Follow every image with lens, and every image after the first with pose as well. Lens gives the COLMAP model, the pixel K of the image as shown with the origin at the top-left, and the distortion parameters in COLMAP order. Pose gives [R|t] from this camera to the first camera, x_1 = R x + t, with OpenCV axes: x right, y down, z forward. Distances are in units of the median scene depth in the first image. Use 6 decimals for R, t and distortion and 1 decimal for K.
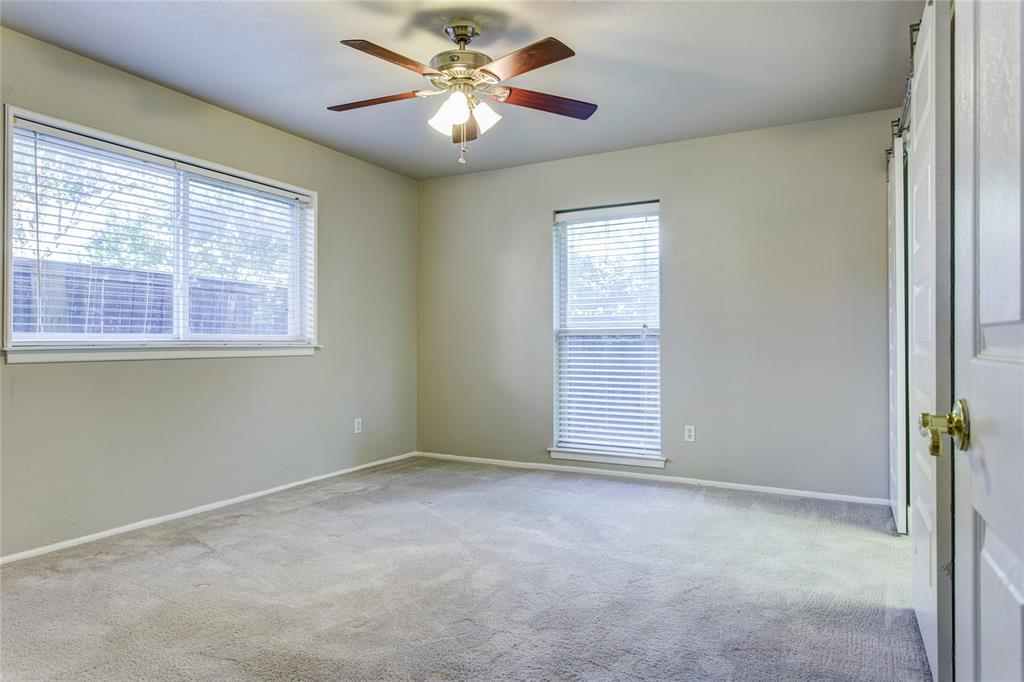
lens RADIAL K [[626.8, 0, 506.0], [0, 626.8, 339.1], [0, 0, 1]] dist [-0.002870, 0.000543]
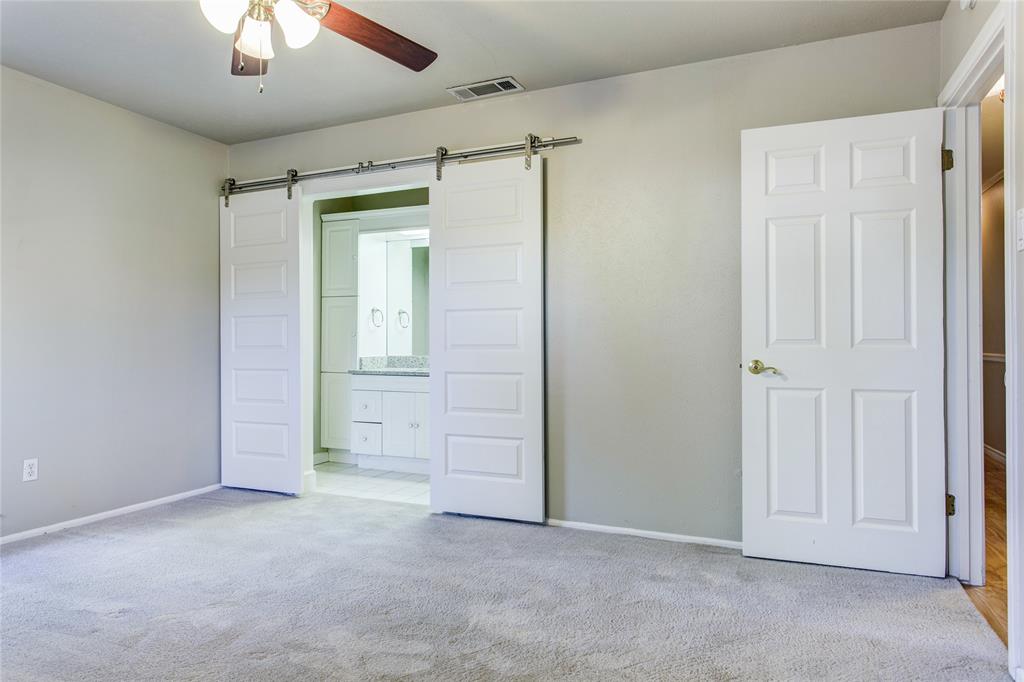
lens RADIAL K [[626.8, 0, 506.0], [0, 626.8, 339.1], [0, 0, 1]] dist [-0.002870, 0.000543]
pose [[-0.085443, 0.006144, 0.996324, -0.764425], [-0.000031, 0.999981, -0.006169, -0.001253], [-0.996343, -0.000558, -0.085441, 0.760982]]
